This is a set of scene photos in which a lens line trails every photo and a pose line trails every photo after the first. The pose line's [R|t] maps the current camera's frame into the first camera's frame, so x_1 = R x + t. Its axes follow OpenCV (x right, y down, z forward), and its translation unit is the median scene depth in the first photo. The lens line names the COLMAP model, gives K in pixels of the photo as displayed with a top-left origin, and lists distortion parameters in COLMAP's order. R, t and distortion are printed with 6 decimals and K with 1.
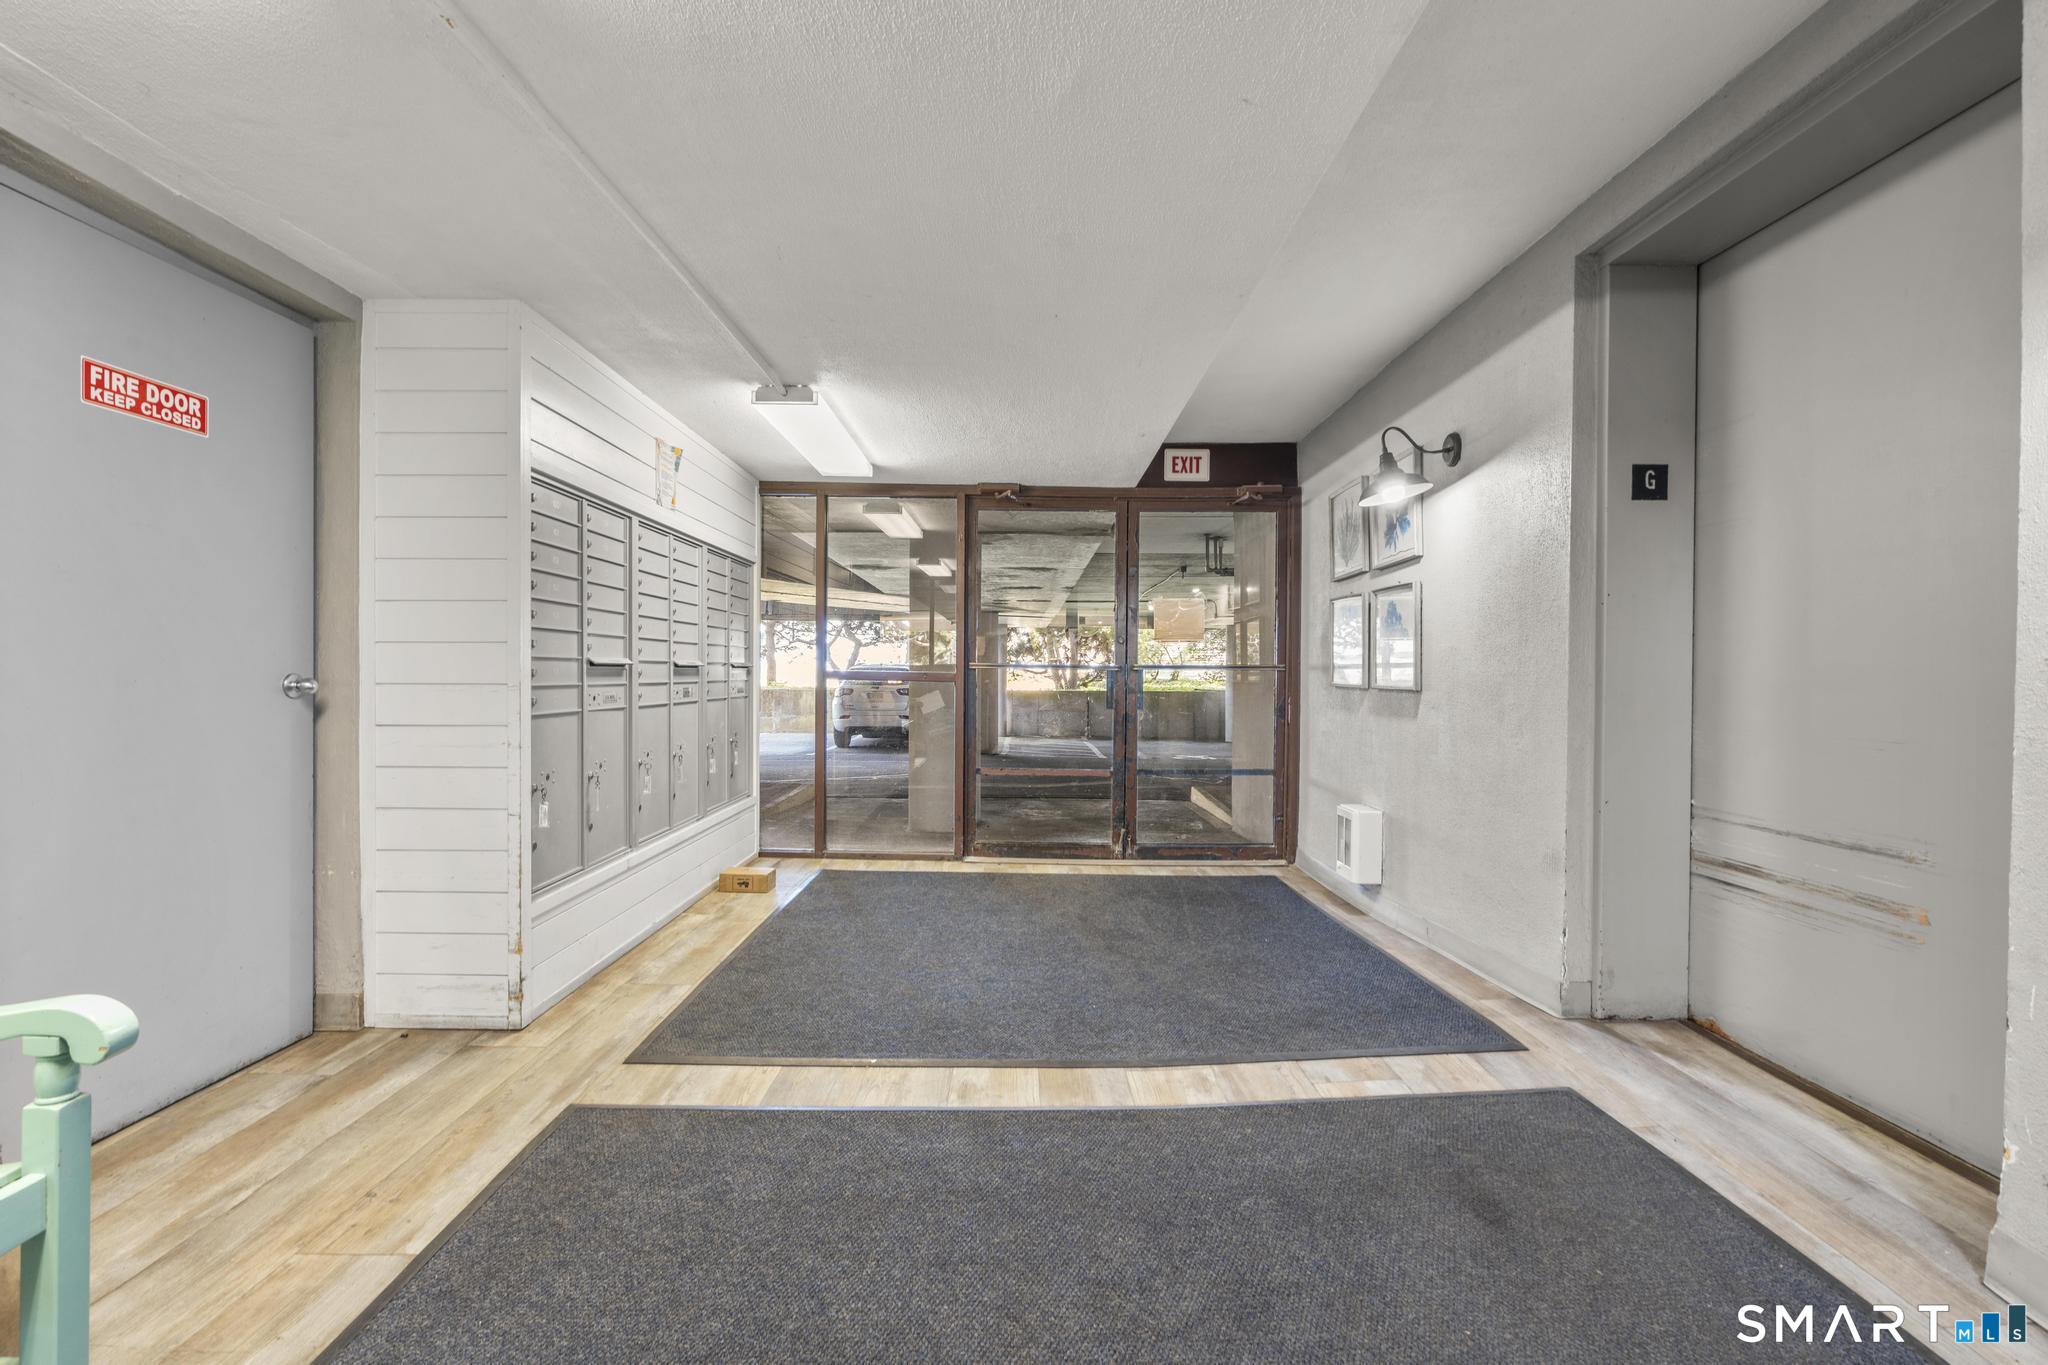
lens RADIAL K [[917.7, 0, 1006.6], [0, 917.7, 680.5], [0, 0, 1]] dist [-0.010446, 0.004929]
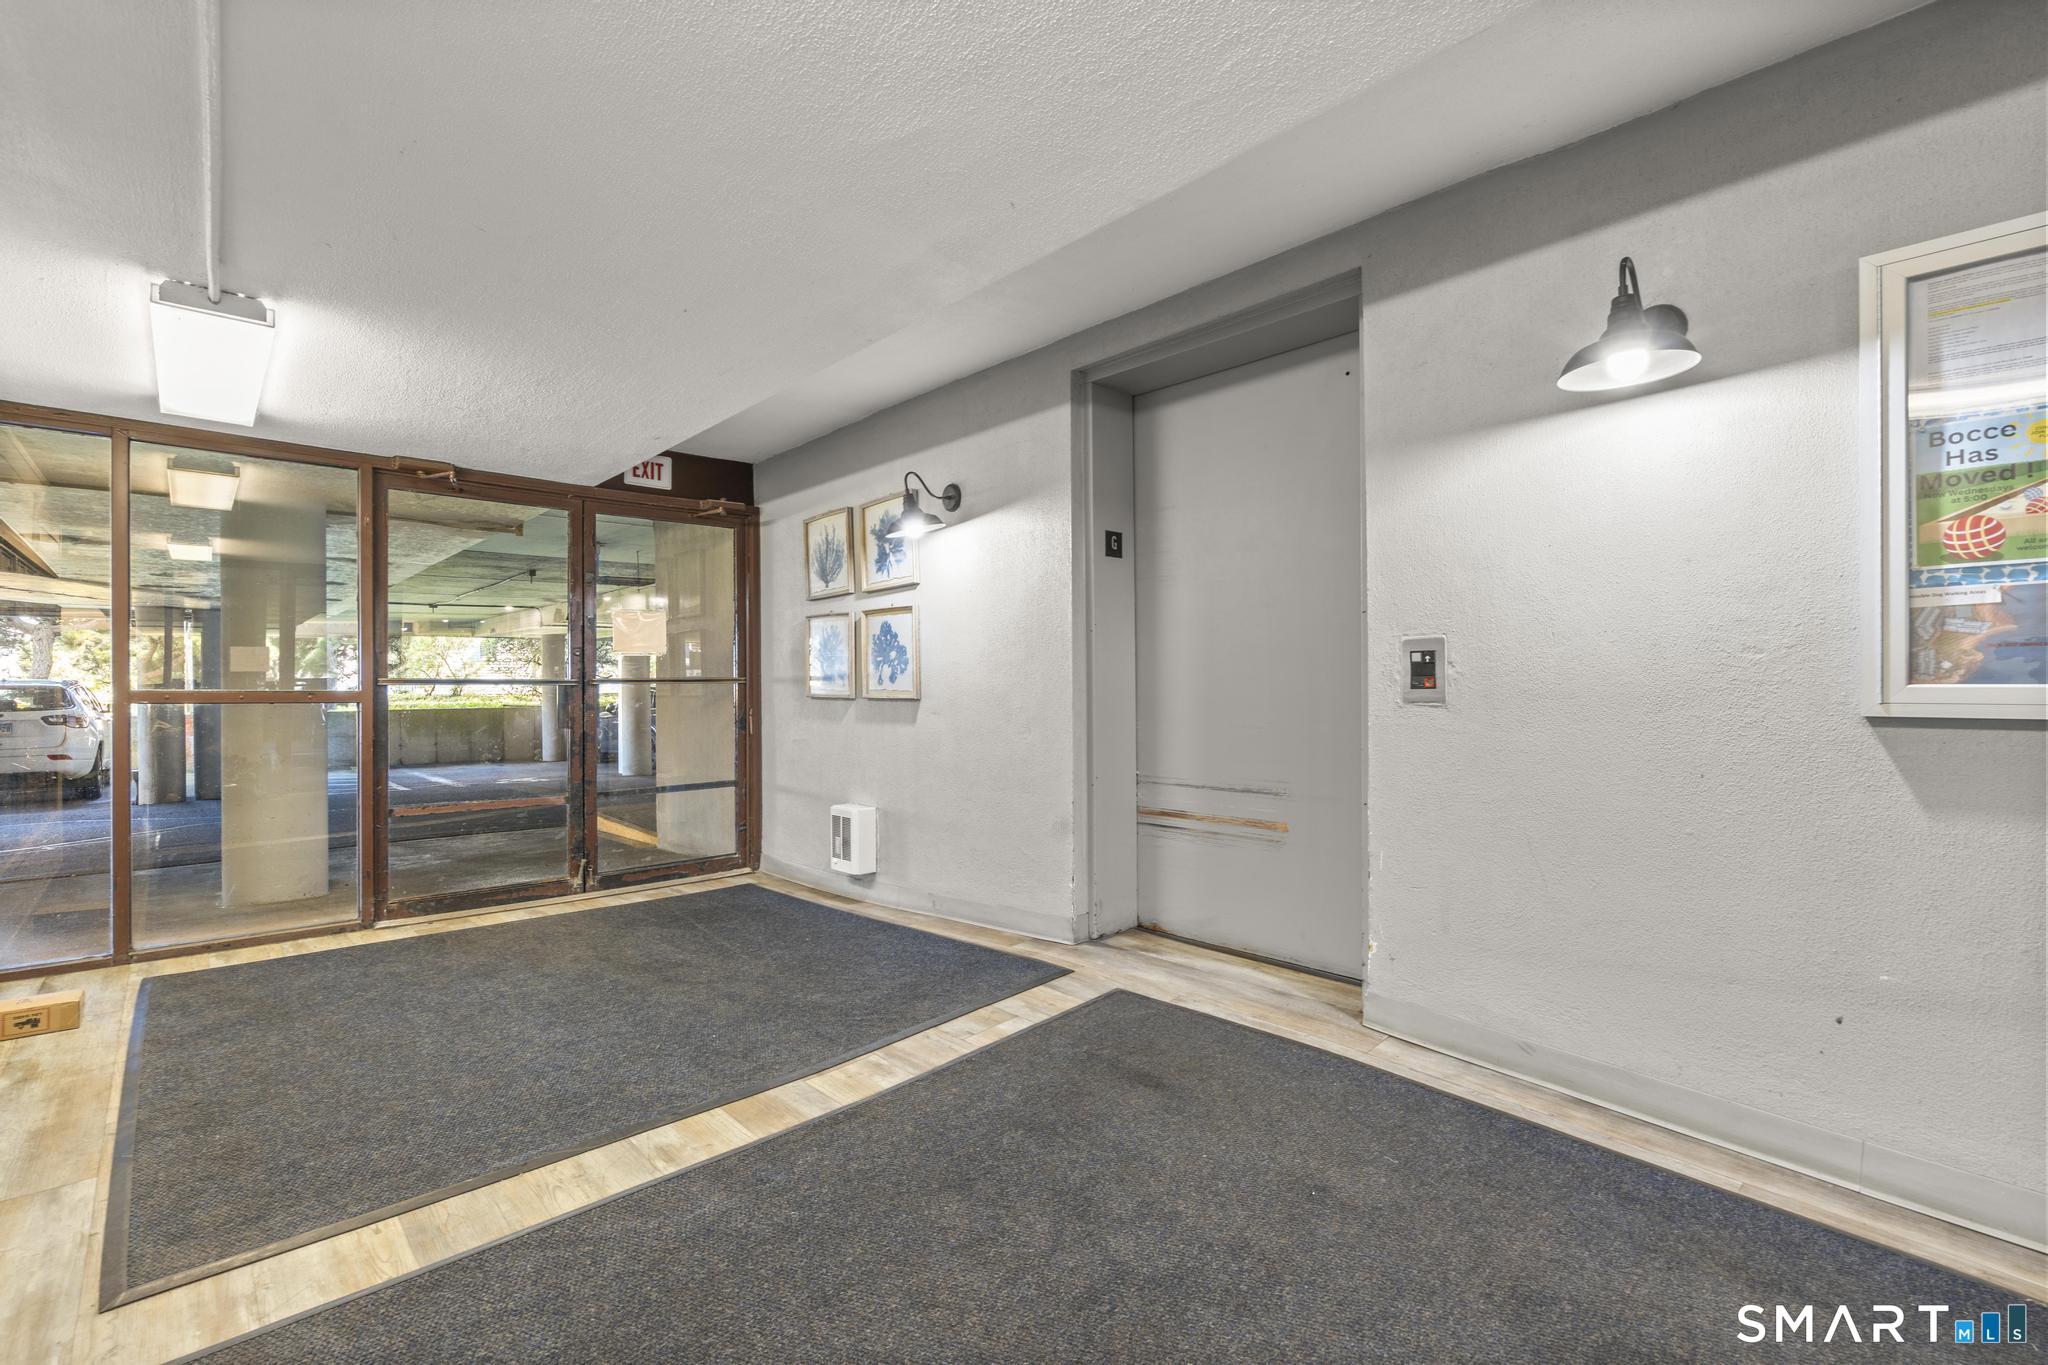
lens RADIAL K [[906.2, 0, 1024.0], [0, 906.2, 682.5], [0, 0, 1]] dist [-0.017617, 0.005480]
pose [[0.729387, -0.010867, 0.684015, -0.279975], [0.018526, 0.999821, -0.003870, -0.003776], [-0.683850, 0.015495, 0.729458, 0.076993]]
